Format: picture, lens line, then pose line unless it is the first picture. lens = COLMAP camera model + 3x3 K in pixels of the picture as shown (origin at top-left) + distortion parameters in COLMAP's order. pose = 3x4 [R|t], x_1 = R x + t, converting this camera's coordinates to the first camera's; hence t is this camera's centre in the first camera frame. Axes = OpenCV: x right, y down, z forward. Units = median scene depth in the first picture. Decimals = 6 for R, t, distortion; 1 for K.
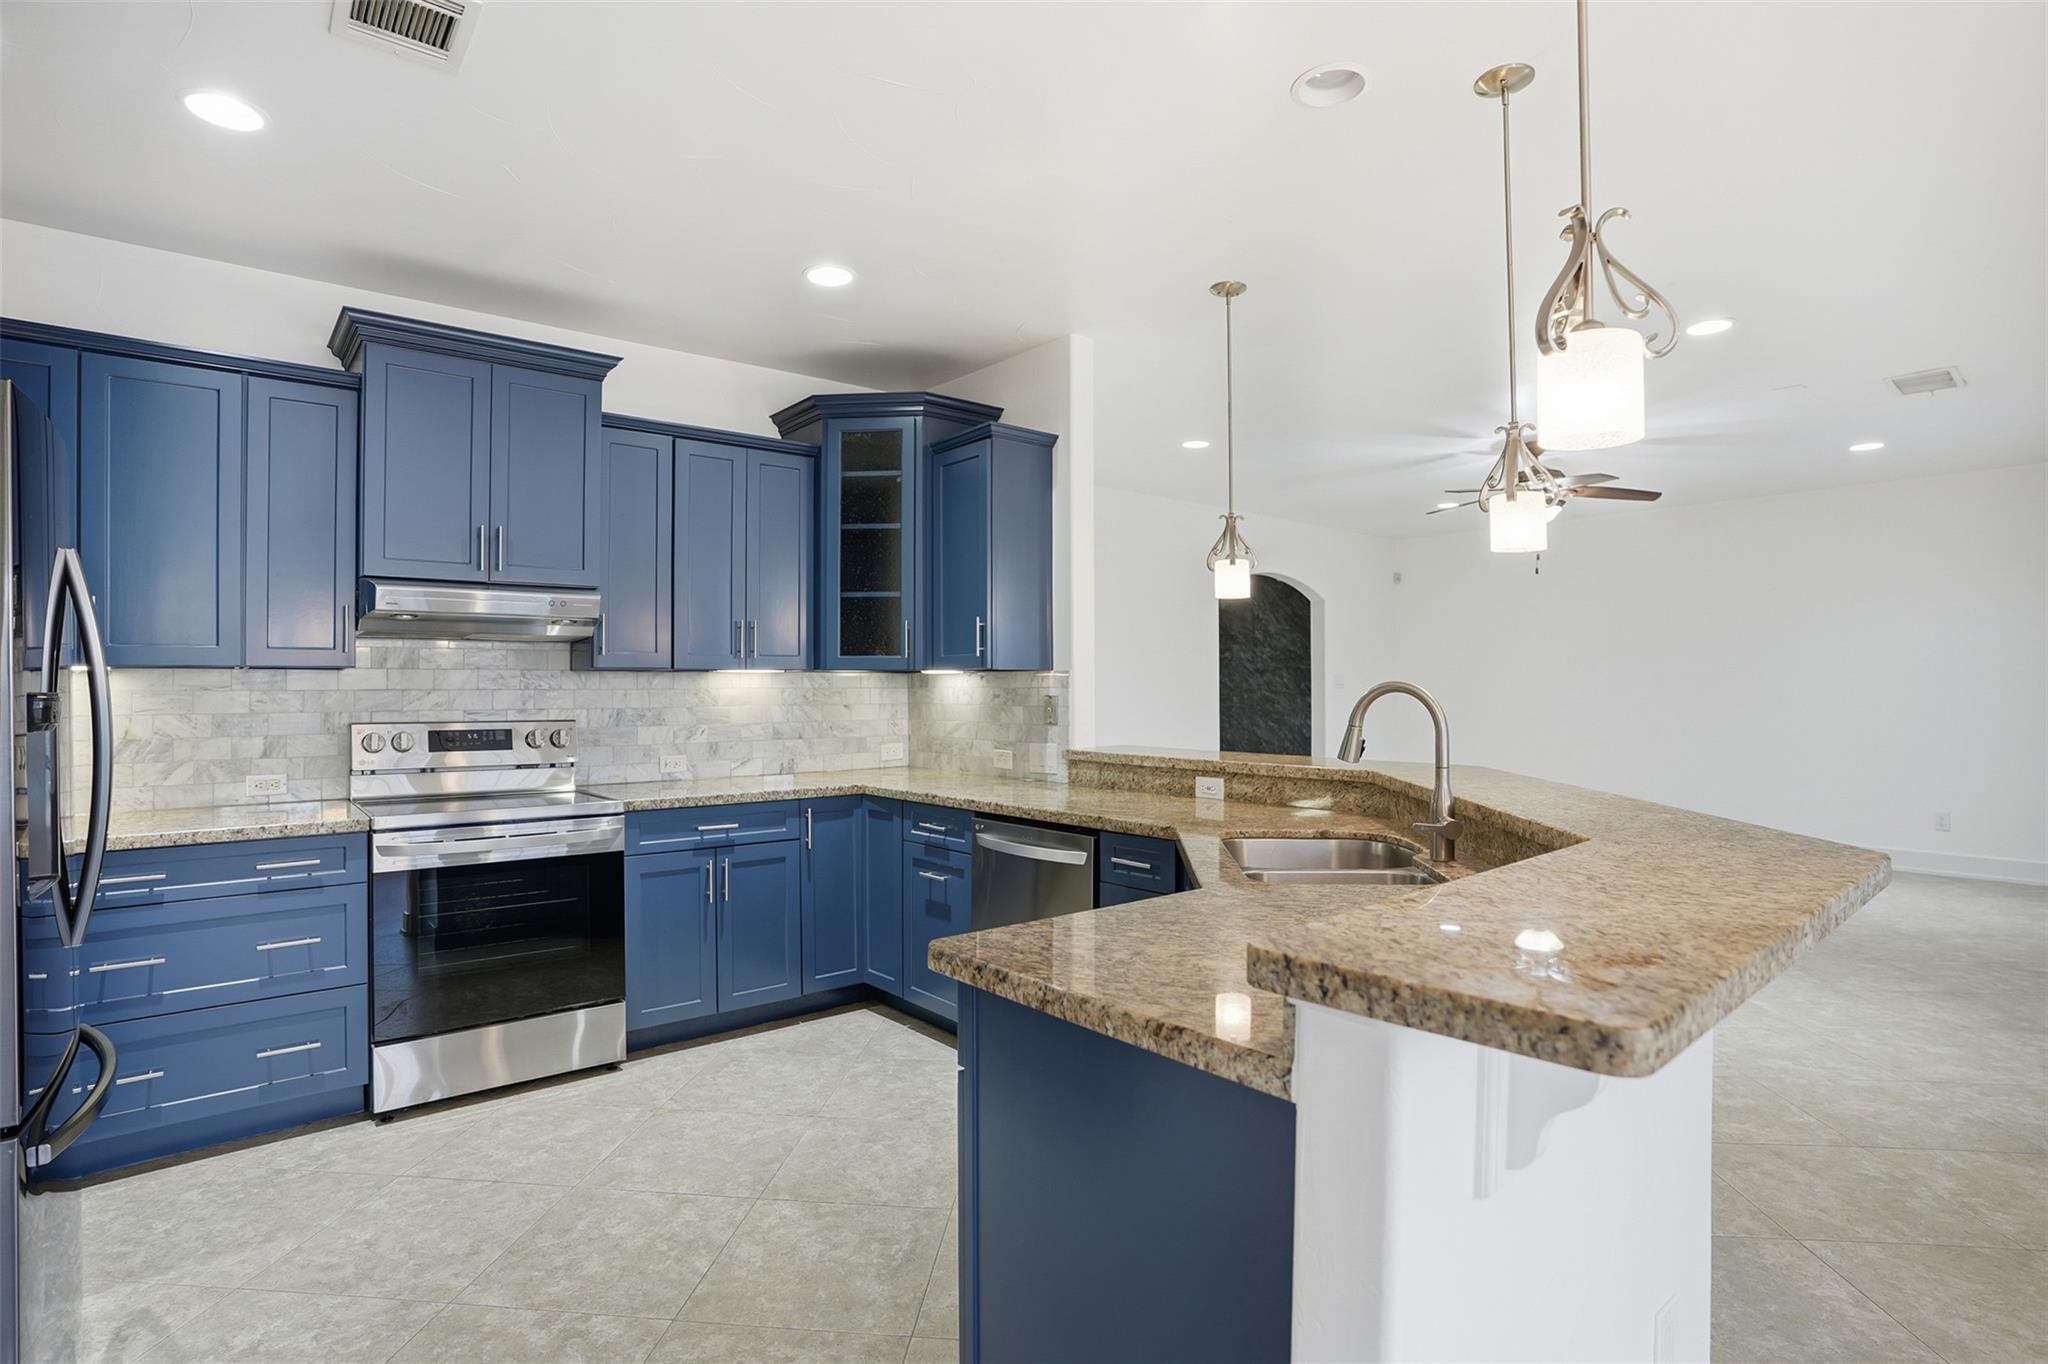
lens RADIAL K [[1022.1, 0, 1017.1], [0, 1022.1, 676.7], [0, 0, 1]] dist [-0.084434, 0.042387]
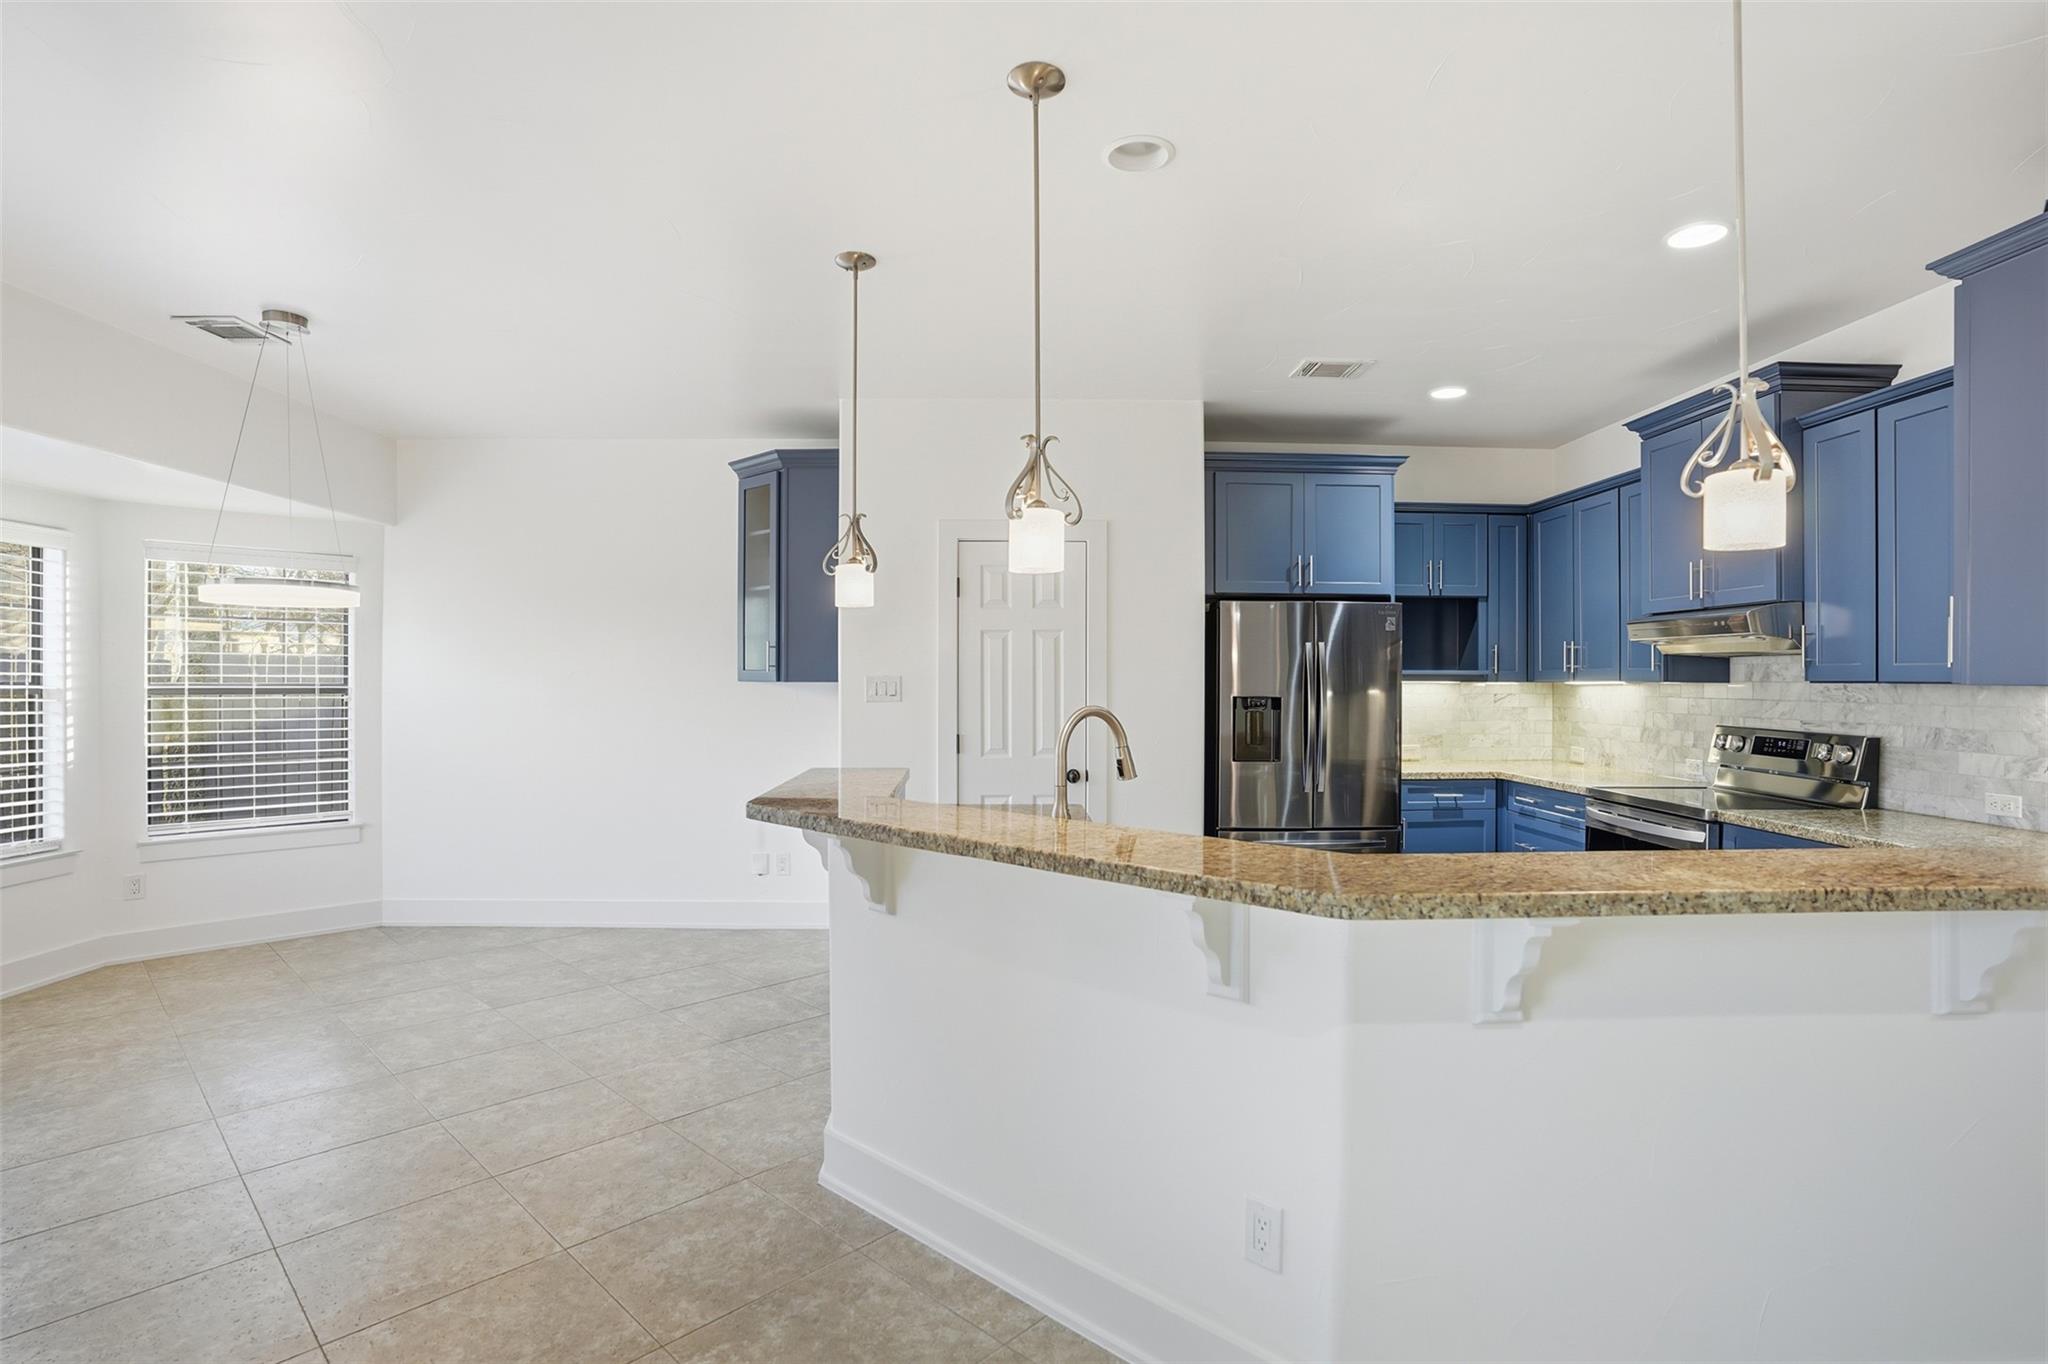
lens RADIAL K [[1011.5, 0, 1022.0], [0, 1011.5, 672.9], [0, 0, 1]] dist [-0.082539, 0.038510]
pose [[-0.615618, -0.004071, -0.788034, 0.800585], [0.003874, 0.999959, -0.008192, -0.011864], [0.788035, -0.008096, -0.615577, 1.006511]]
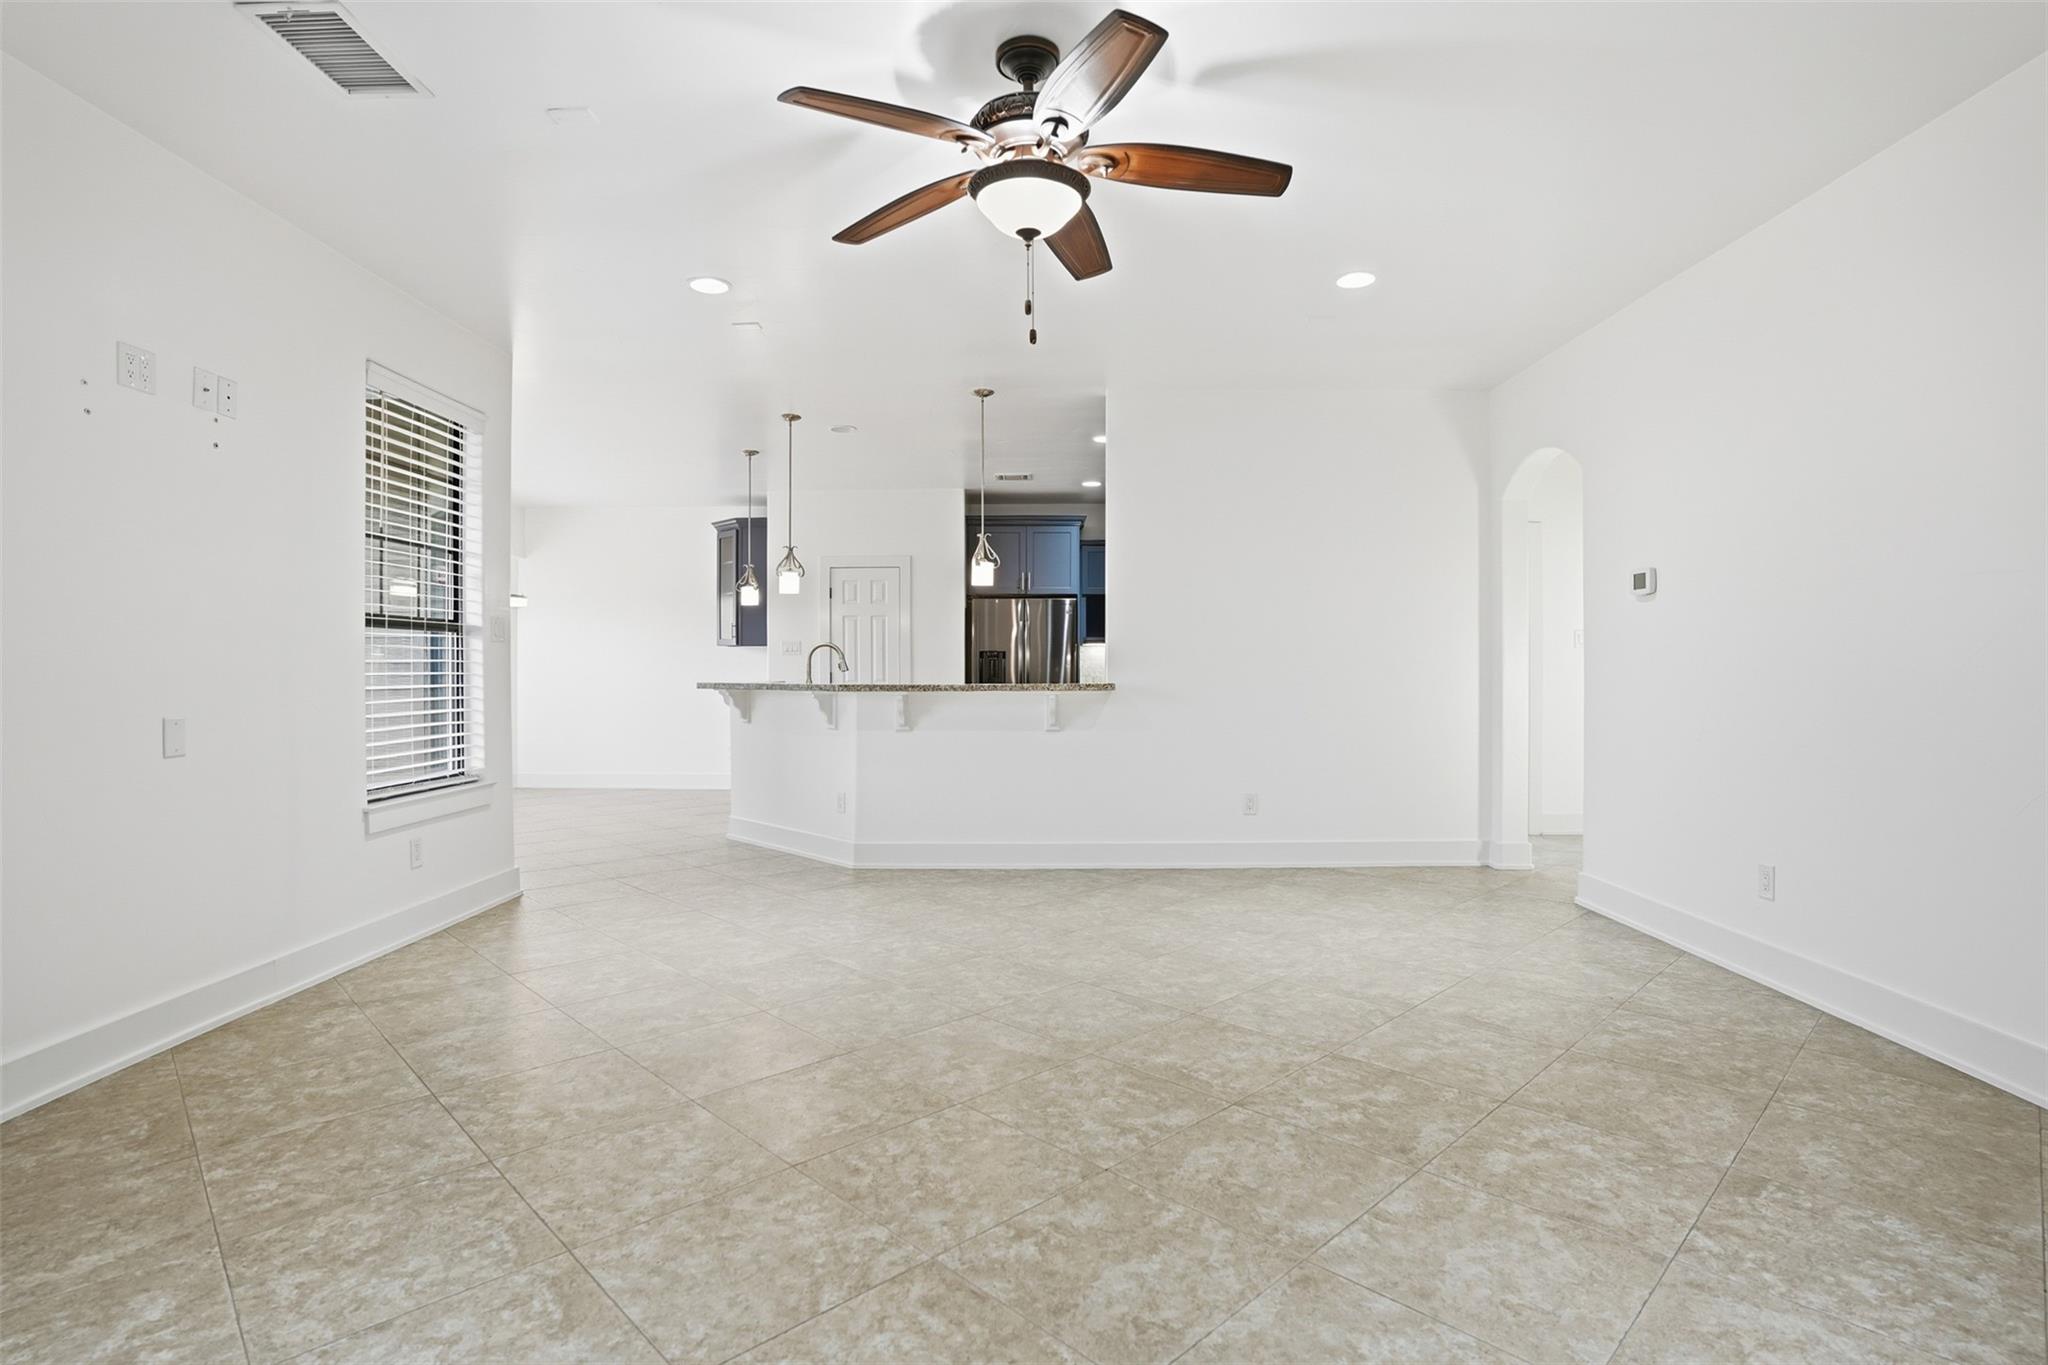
lens RADIAL K [[1022.1, 0, 1017.1], [0, 1022.1, 677.2], [0, 0, 1]] dist [-0.084434, 0.042387]
pose [[-0.649972, 0.007374, -0.759922, 1.373896], [0.007675, 0.999966, 0.003138, 0.061627], [0.759919, -0.003793, -0.650007, 2.039809]]
